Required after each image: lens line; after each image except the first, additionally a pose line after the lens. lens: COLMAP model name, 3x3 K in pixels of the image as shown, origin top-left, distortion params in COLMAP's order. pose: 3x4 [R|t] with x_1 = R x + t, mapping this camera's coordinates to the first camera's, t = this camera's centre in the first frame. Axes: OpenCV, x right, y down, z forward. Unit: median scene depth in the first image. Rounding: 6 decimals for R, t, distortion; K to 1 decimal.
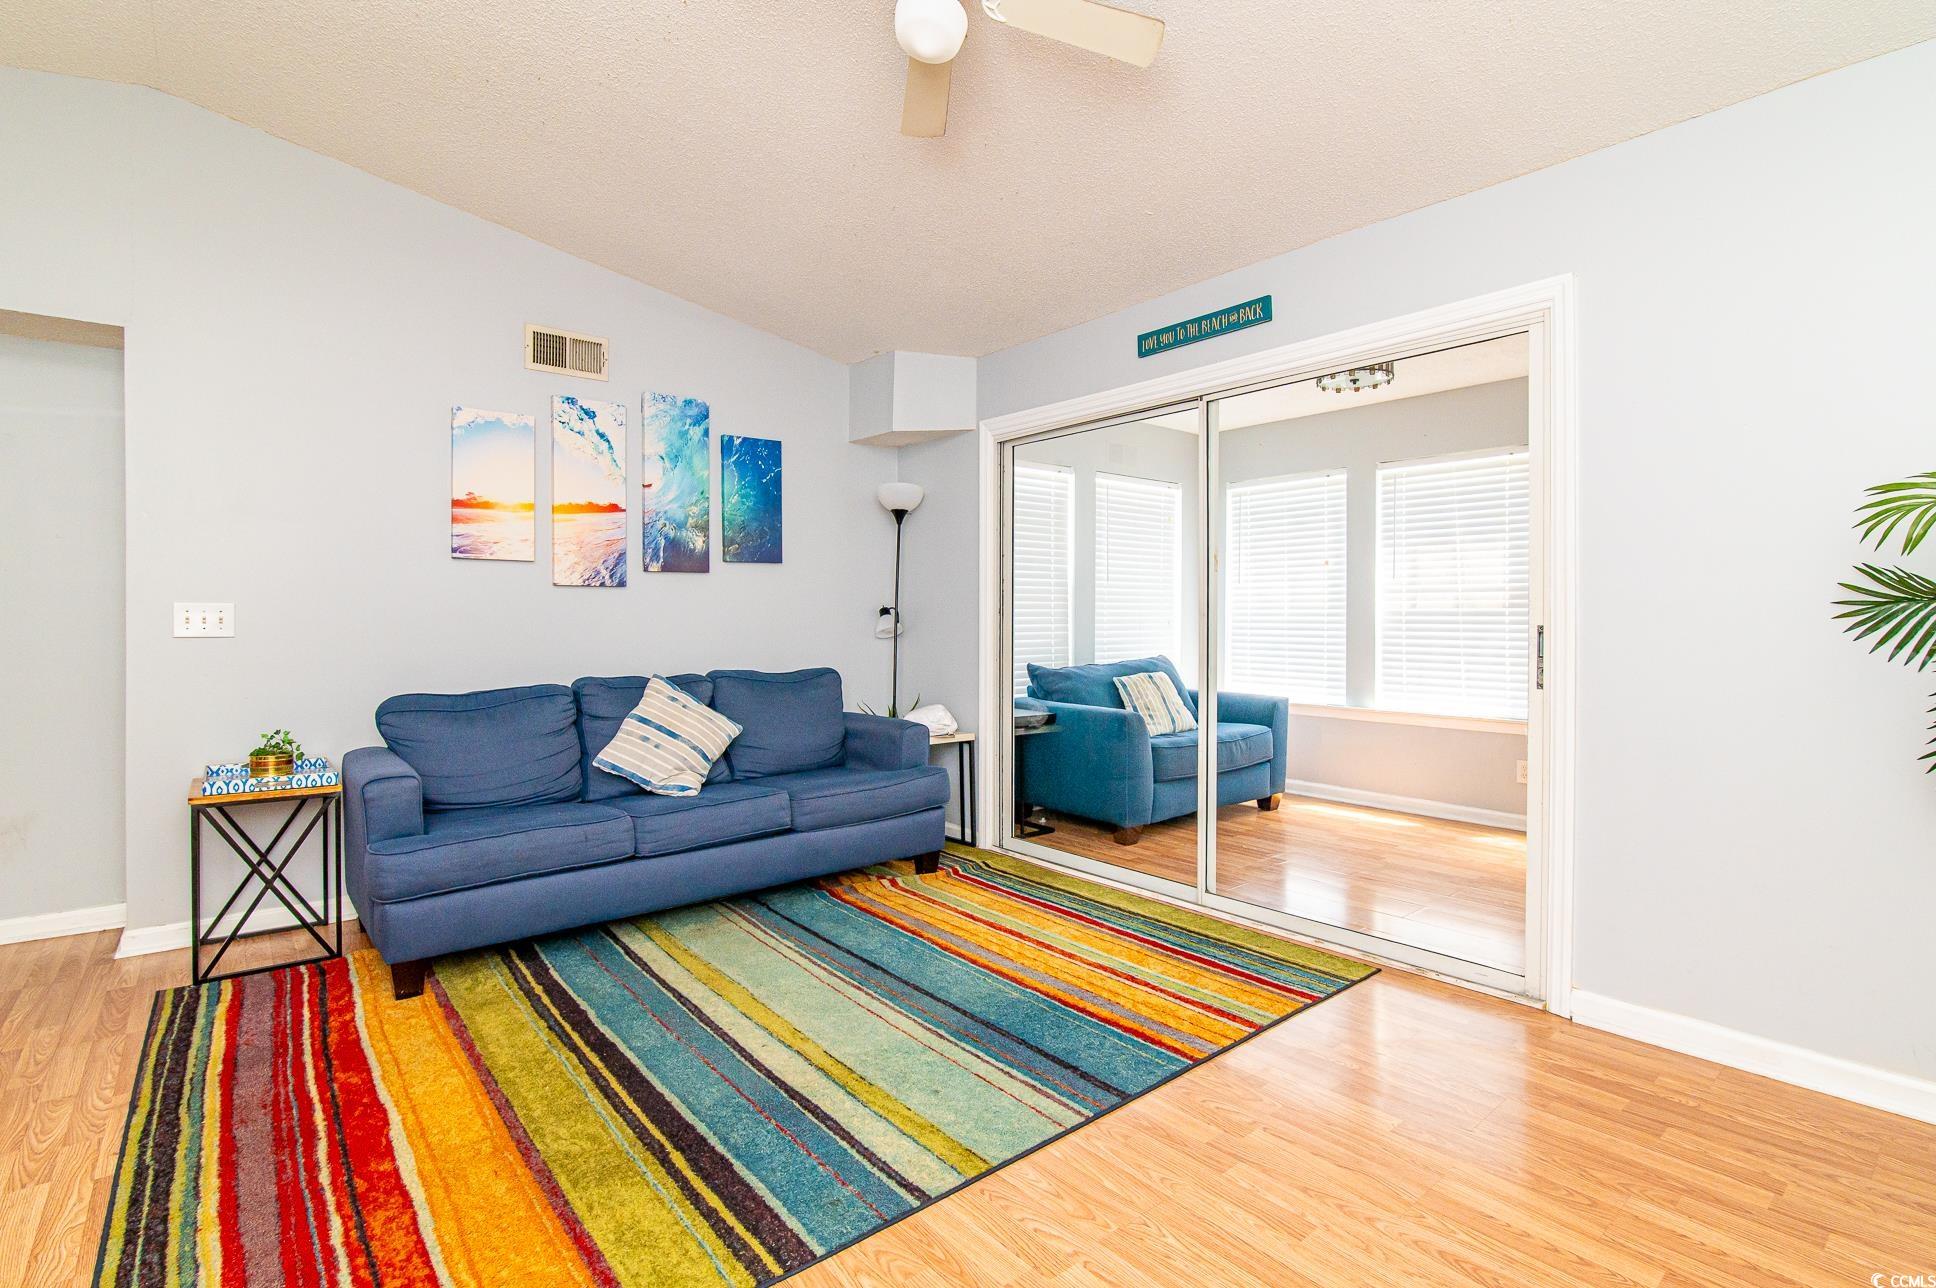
lens RADIAL K [[901.4, 0, 964.5], [0, 901.4, 633.6], [0, 0, 1]] dist [-0.012455, 0.000352]
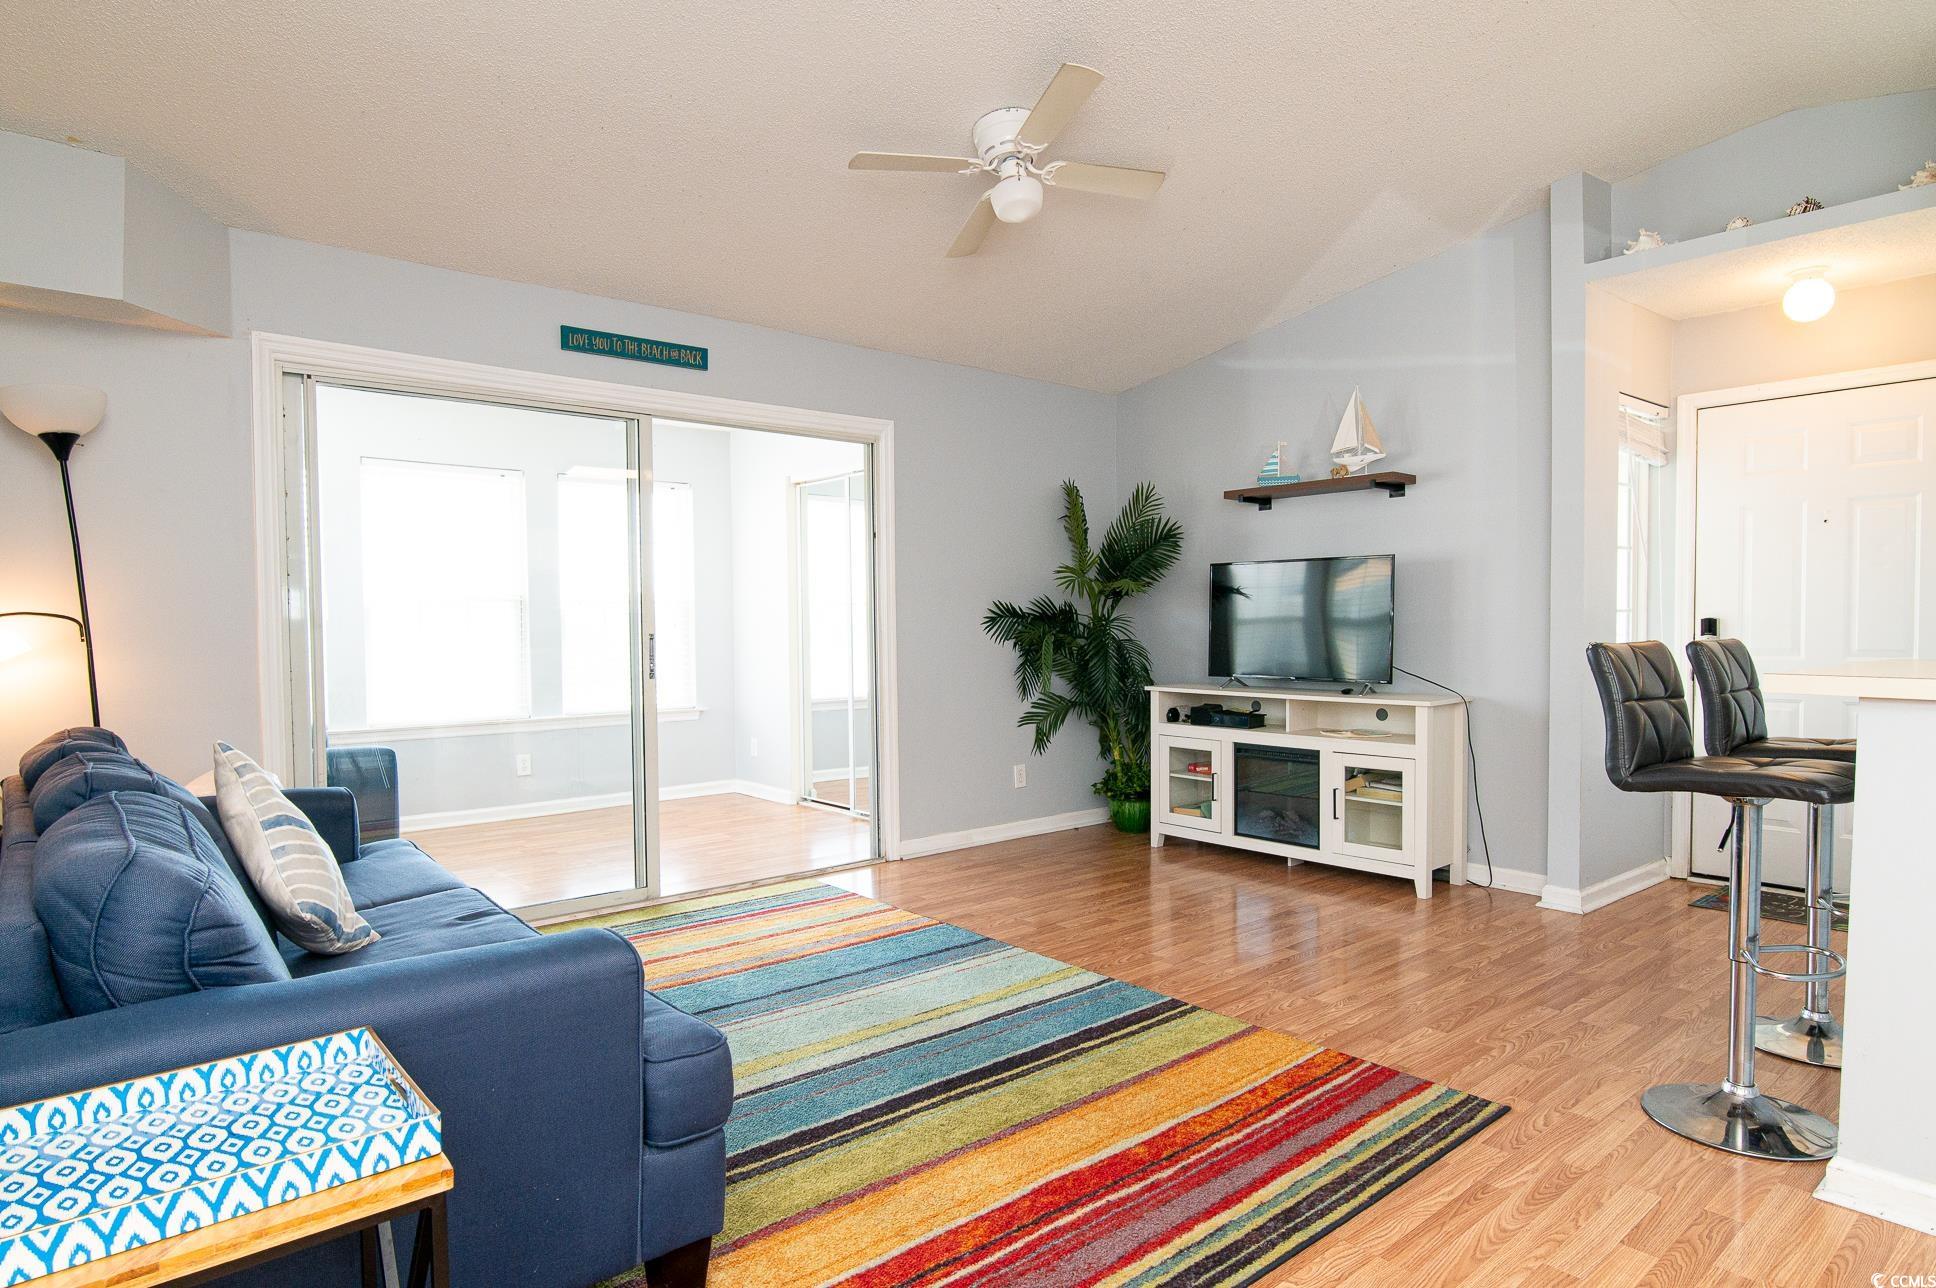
lens RADIAL K [[1107.7, 0, 951.7], [0, 1107.7, 653.7], [0, 0, 1]] dist [0.000825, -0.001172]
pose [[-0.005240, -0.024785, 0.999679, -1.693024], [0.024076, 0.999400, 0.024905, -0.014620], [-0.999696, 0.024199, -0.004640, 1.066930]]
